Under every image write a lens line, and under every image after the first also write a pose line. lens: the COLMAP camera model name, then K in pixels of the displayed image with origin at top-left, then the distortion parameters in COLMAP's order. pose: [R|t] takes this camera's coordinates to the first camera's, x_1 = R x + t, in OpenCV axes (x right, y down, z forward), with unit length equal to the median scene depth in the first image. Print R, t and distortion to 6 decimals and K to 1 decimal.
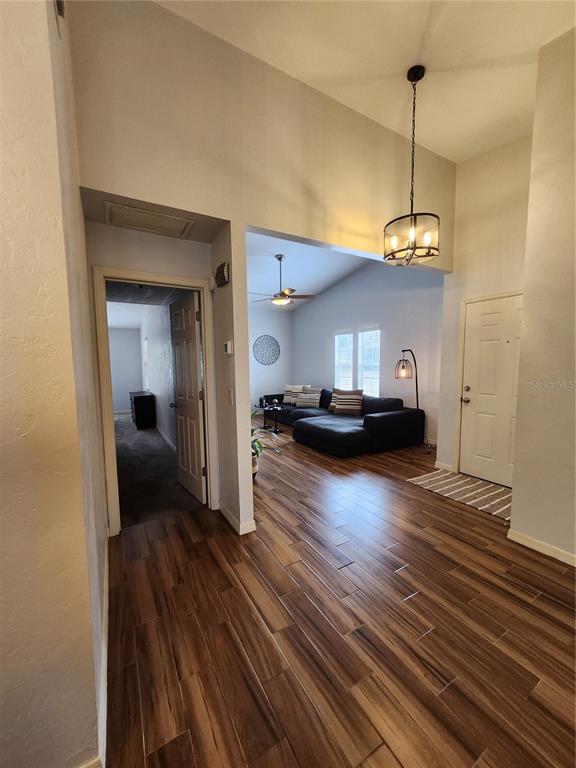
lens RADIAL K [[310.7, 0, 281.4], [0, 310.7, 386.1], [0, 0, 1]] dist [0.002821, 0.000885]
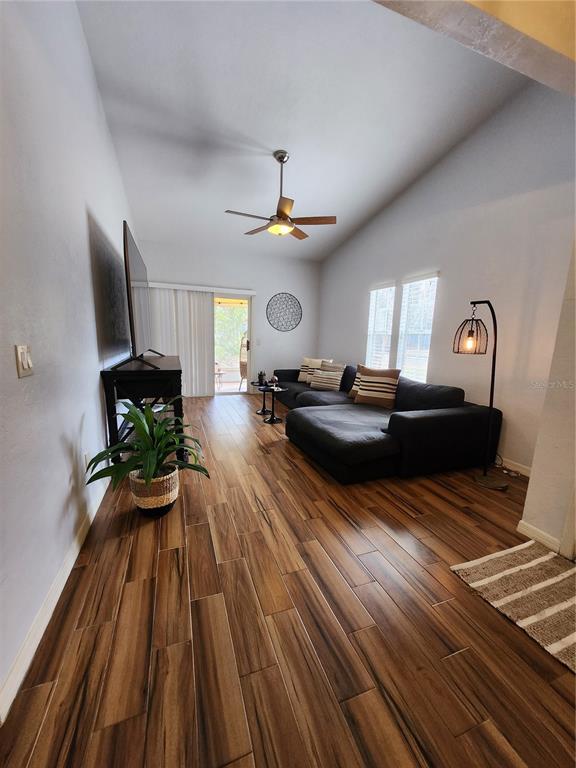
lens RADIAL K [[310.7, 0, 281.4], [0, 310.7, 386.1], [0, 0, 1]] dist [0.002821, 0.000885]
pose [[0.983852, 0.065529, -0.166557, 0.134833], [-0.051378, 0.994804, 0.087893, 0.001046], [0.171451, -0.077916, 0.982107, 0.331600]]
